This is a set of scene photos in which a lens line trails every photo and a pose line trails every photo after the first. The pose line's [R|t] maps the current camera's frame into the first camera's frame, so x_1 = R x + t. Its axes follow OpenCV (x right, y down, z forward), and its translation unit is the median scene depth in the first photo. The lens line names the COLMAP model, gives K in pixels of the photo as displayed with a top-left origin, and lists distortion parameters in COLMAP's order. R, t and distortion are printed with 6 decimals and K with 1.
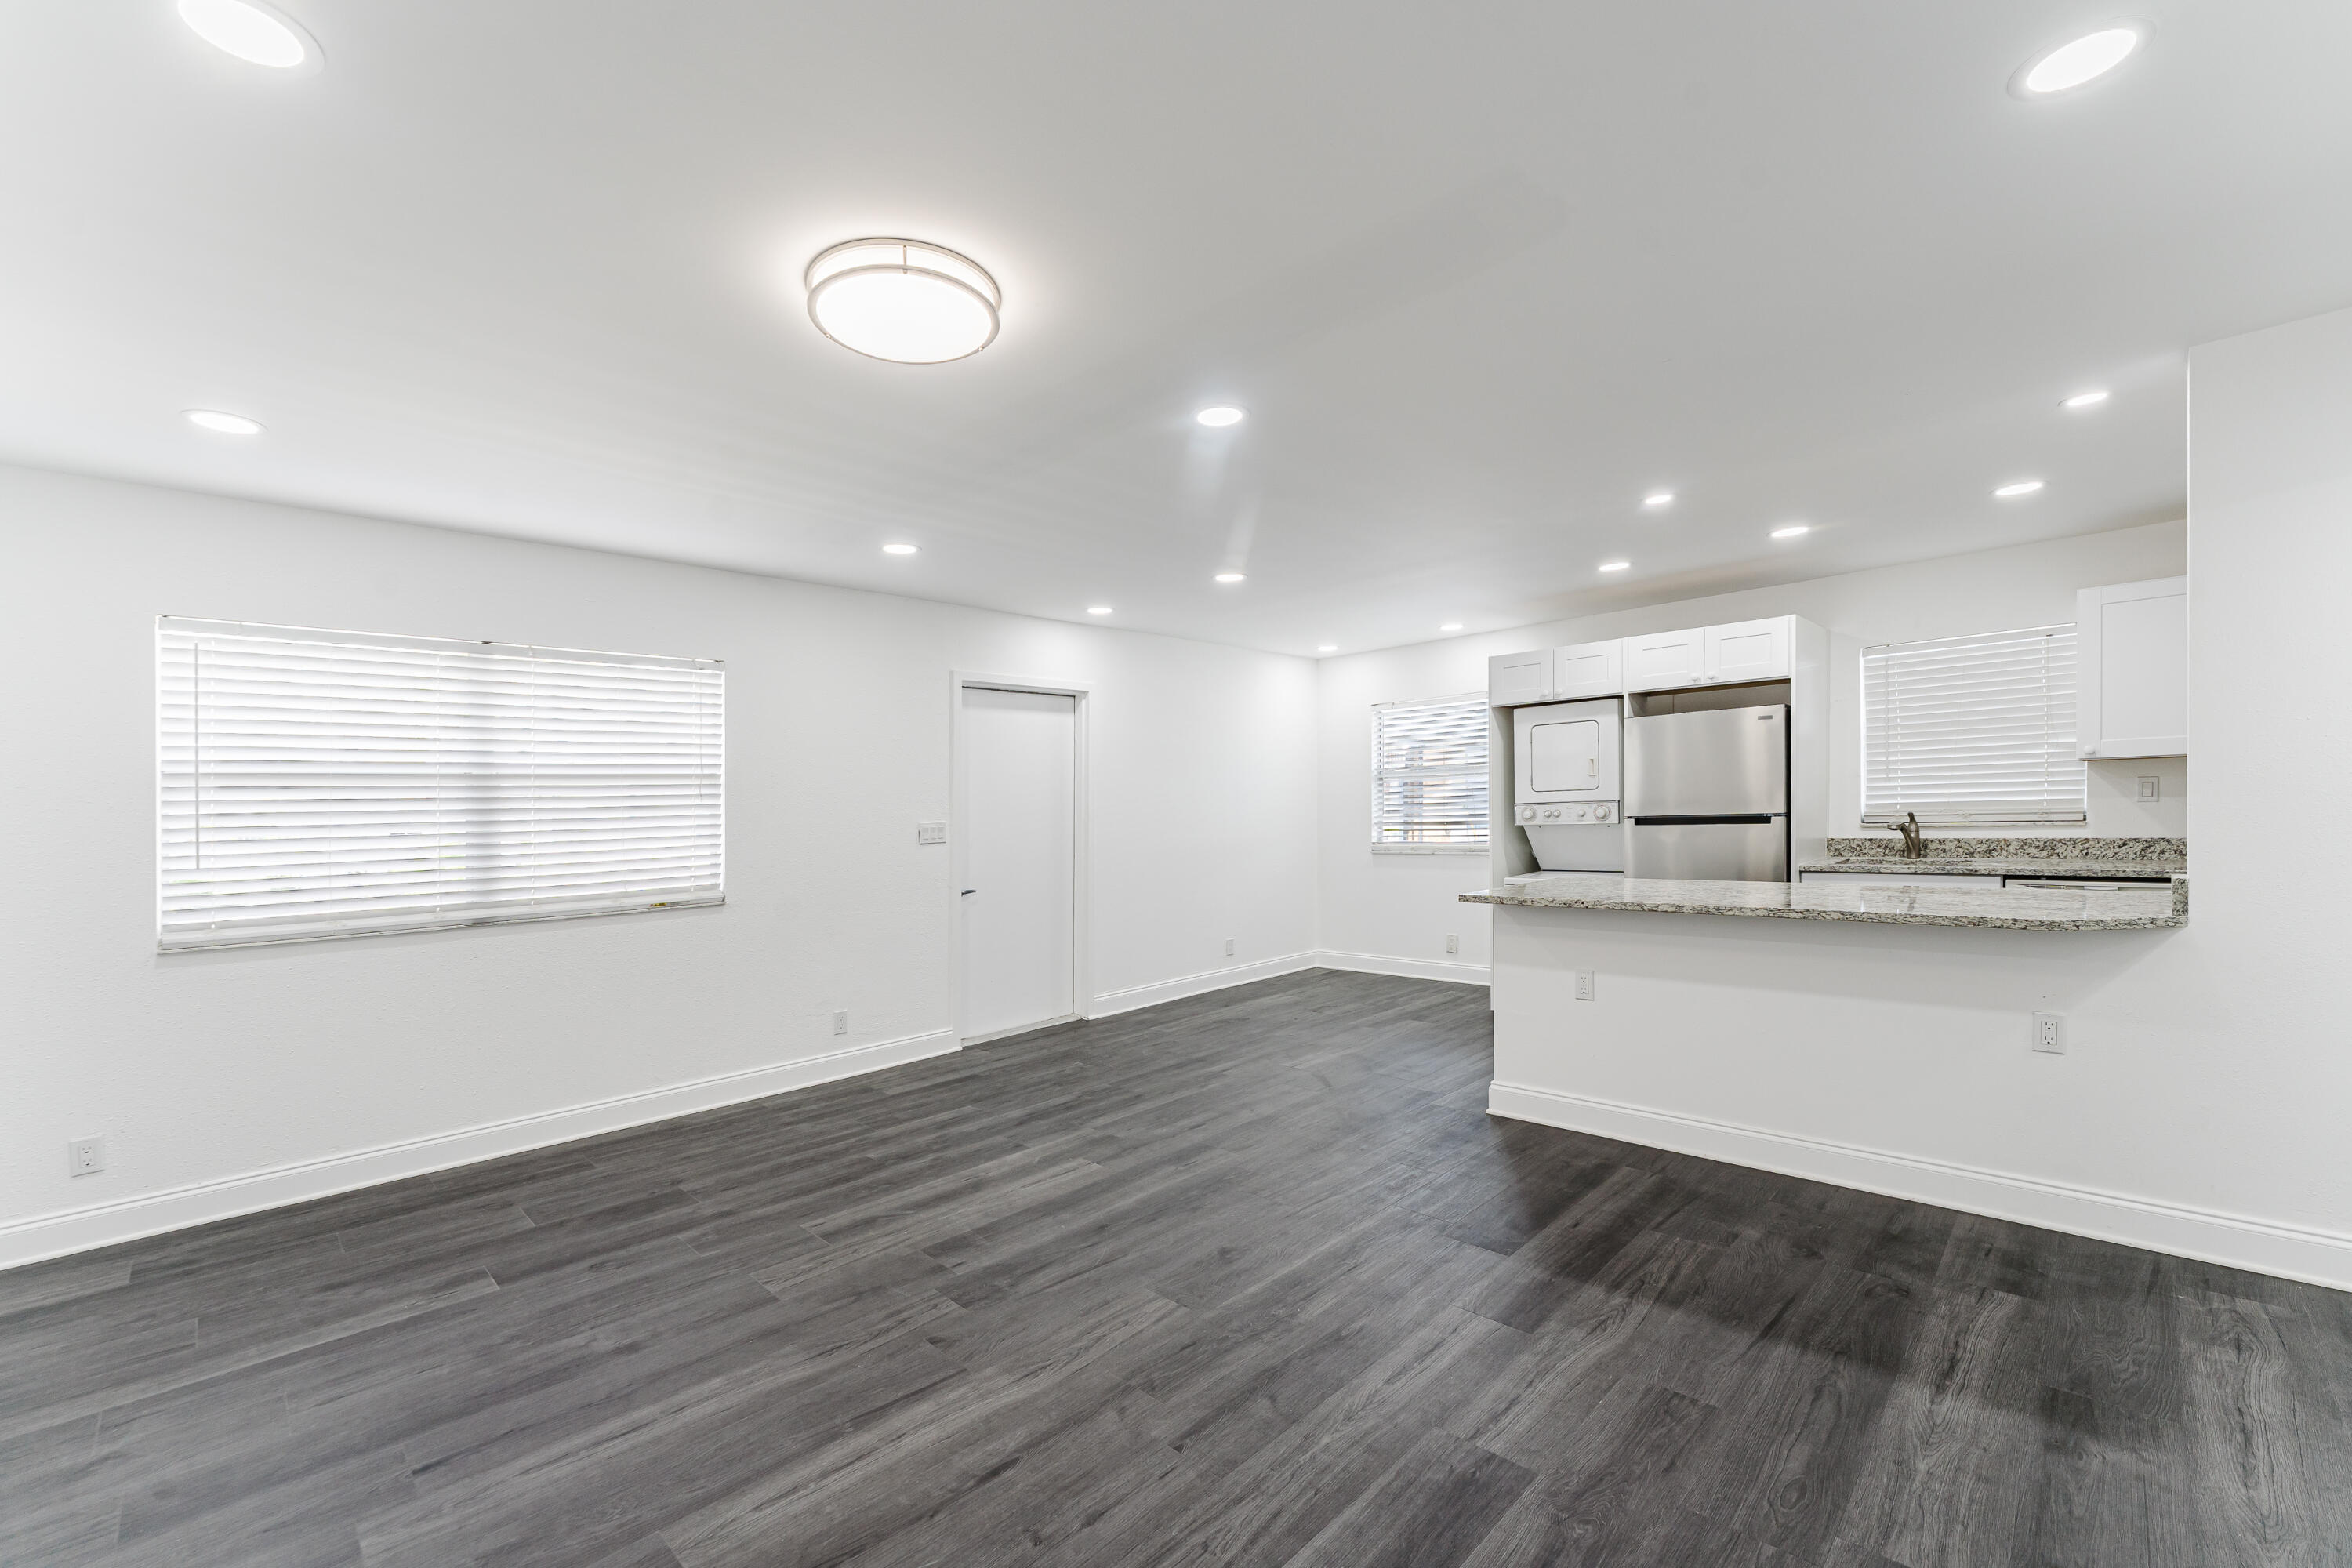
lens RADIAL K [[958.1, 0, 1177.4], [0, 958.1, 853.4], [0, 0, 1]] dist [-0.003929, 0.000115]
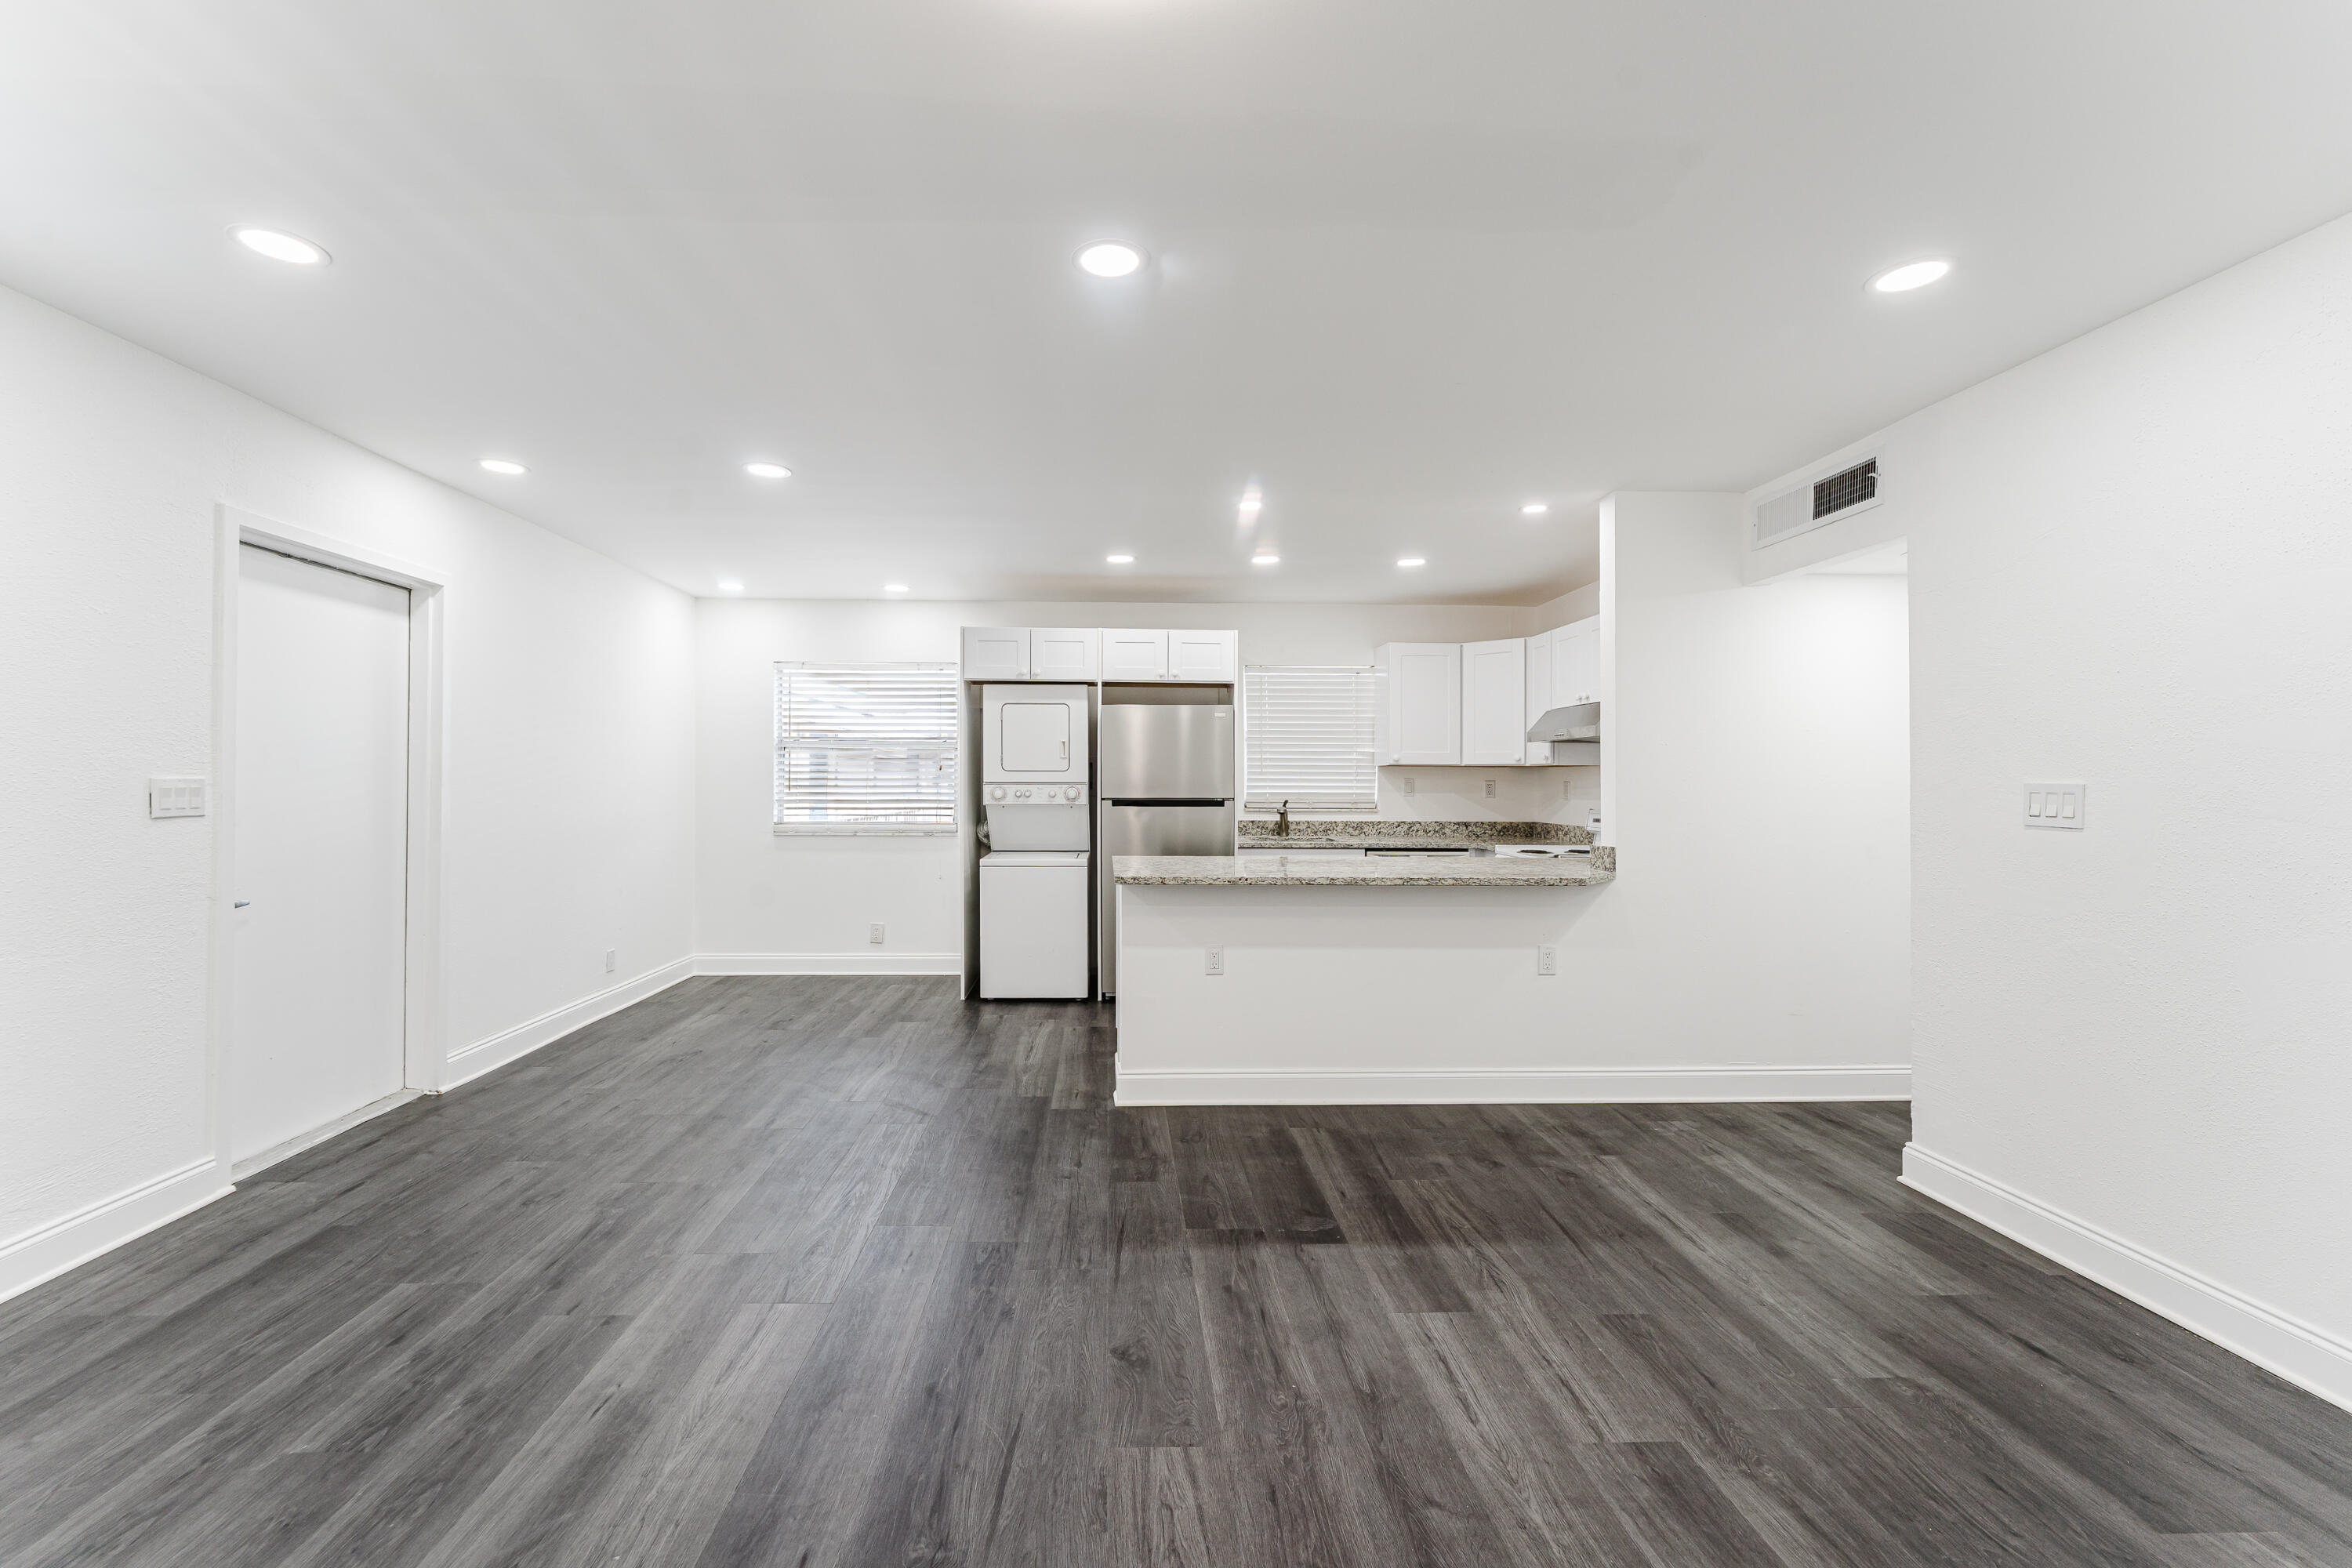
lens RADIAL K [[958.1, 0, 1121.5], [0, 958.1, 825.2], [0, 0, 1]] dist [-0.003929, 0.000115]
pose [[0.696892, 0.003252, 0.717169, -0.316358], [0.004584, 0.999949, -0.008989, 0.000853], [-0.717161, 0.009552, 0.696842, 0.294373]]
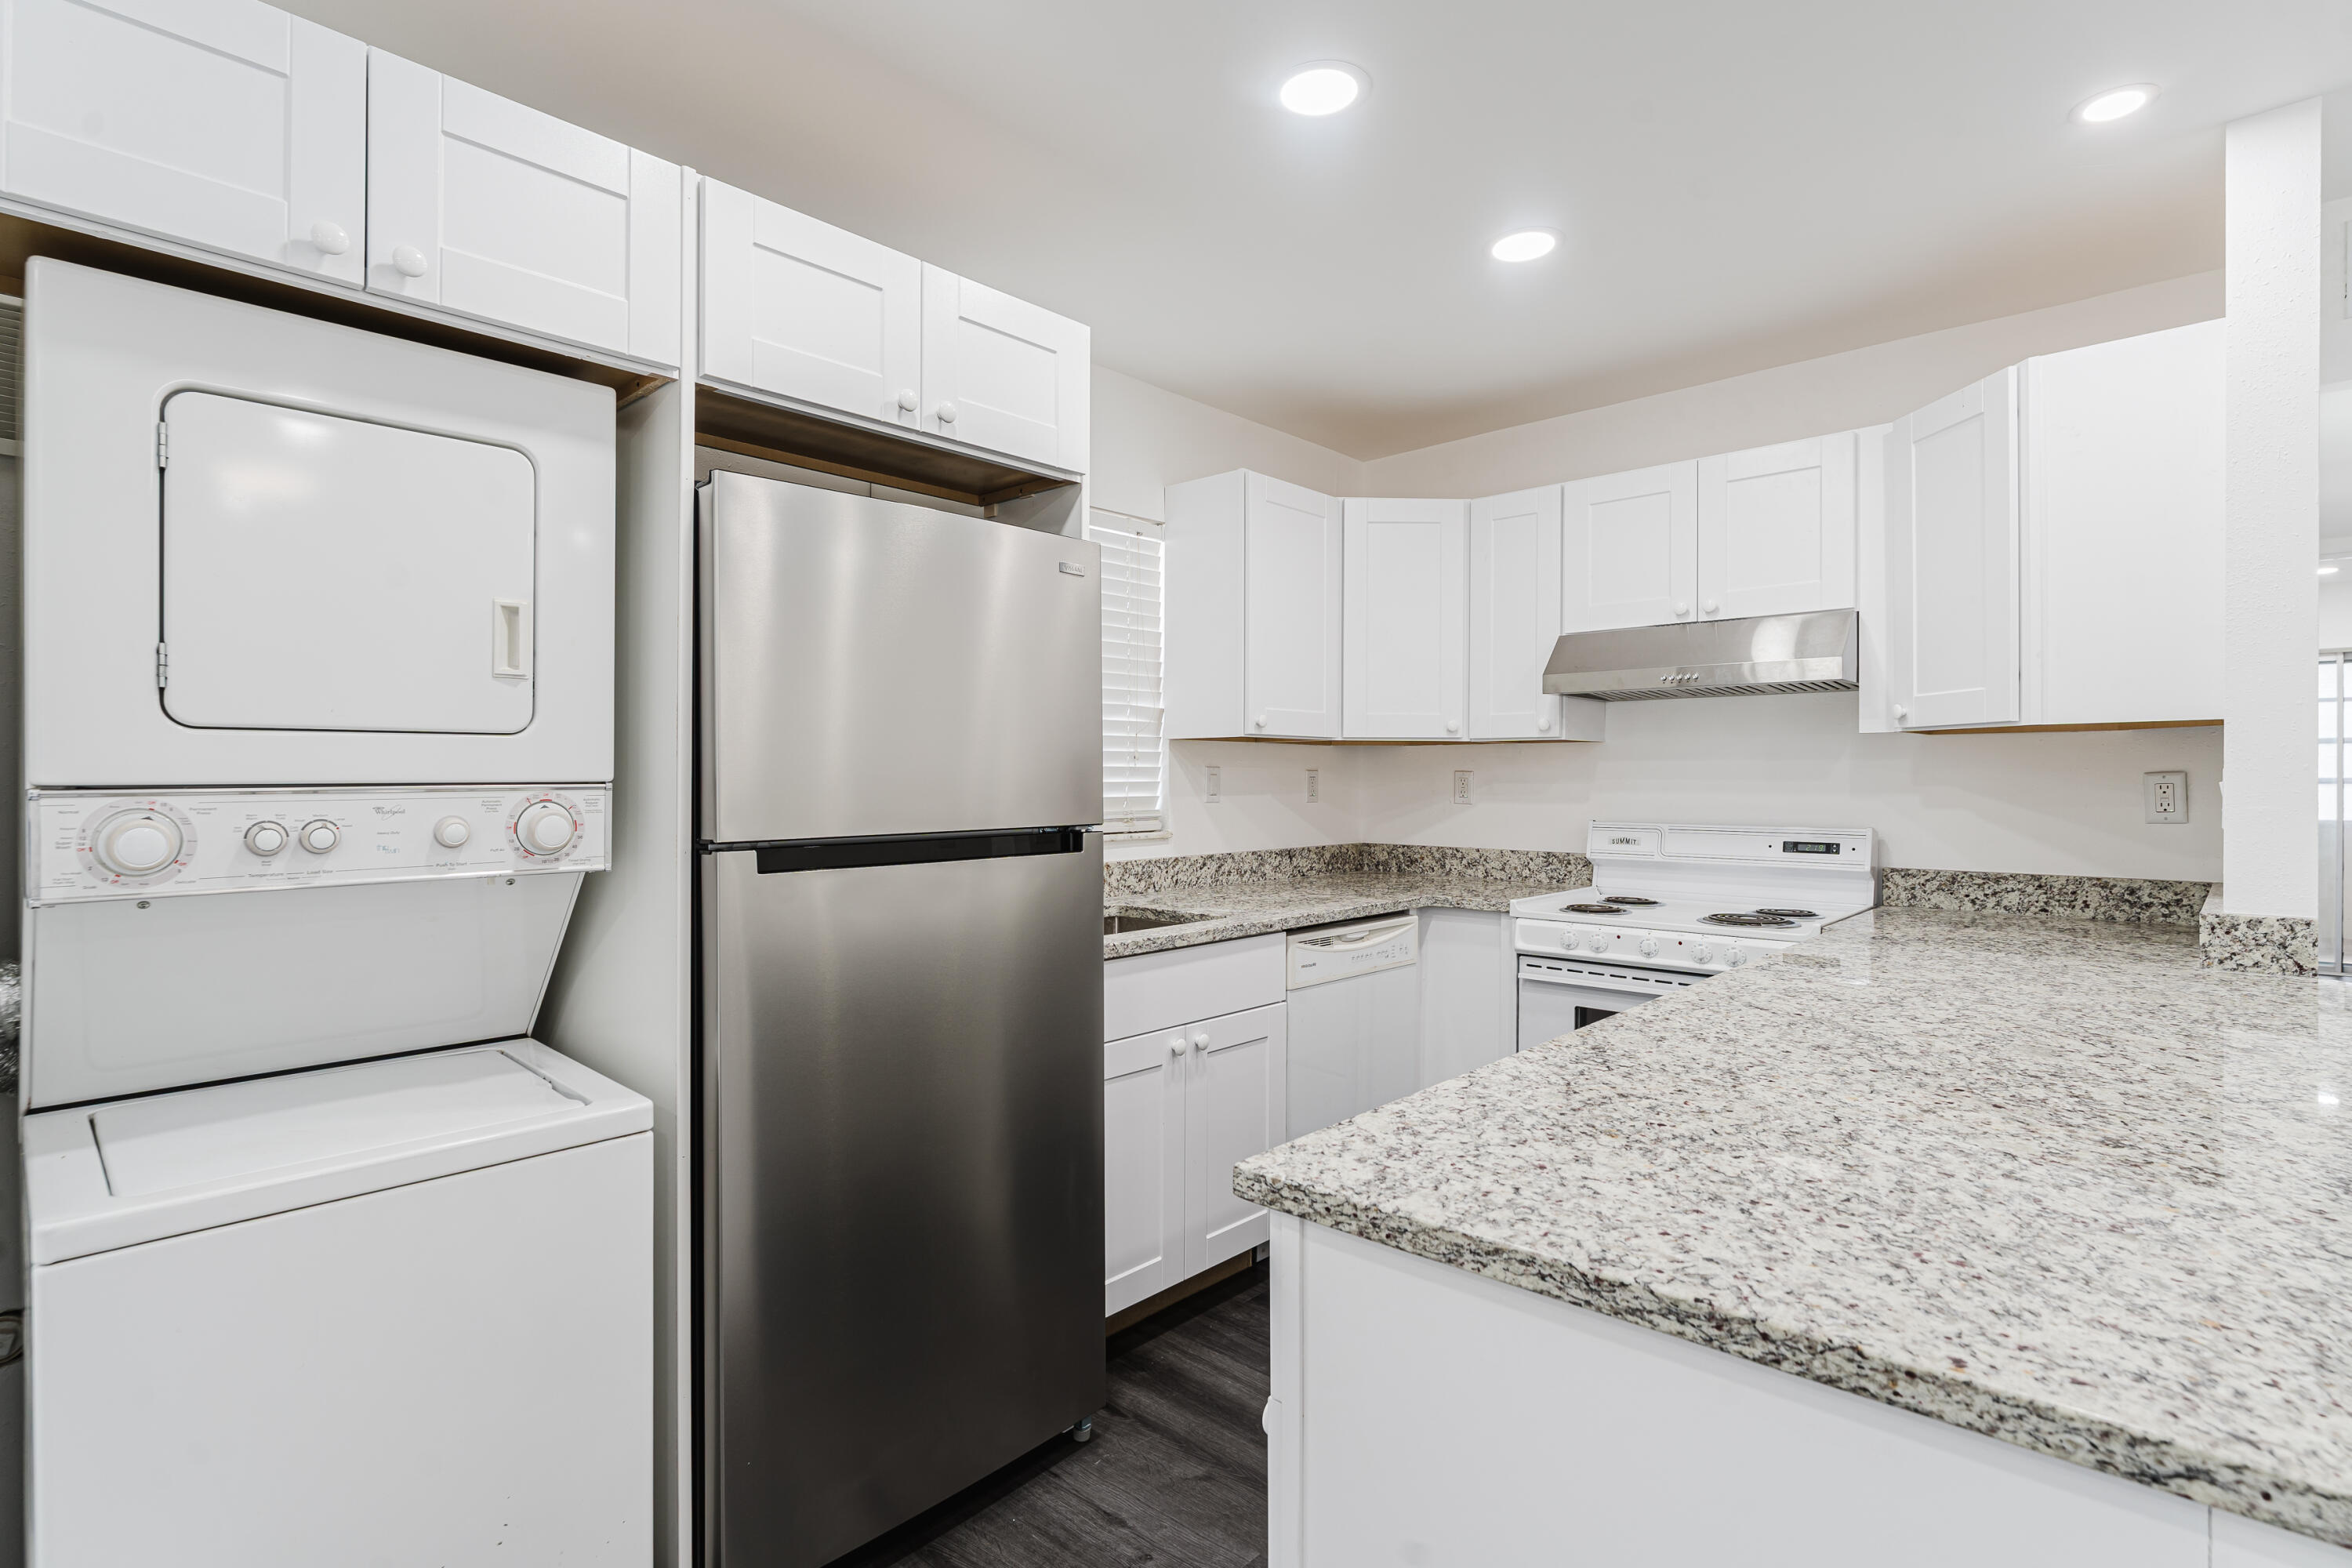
lens RADIAL K [[1148.1, 0, 1169.5], [0, 1148.1, 779.2], [0, 0, 1]] dist [0.007008, -0.001045]
pose [[-0.039258, 0.029512, 0.998793, 0.170839], [0.049649, 0.998387, -0.027549, -0.047918], [-0.997995, 0.048508, -0.040660, 1.035053]]
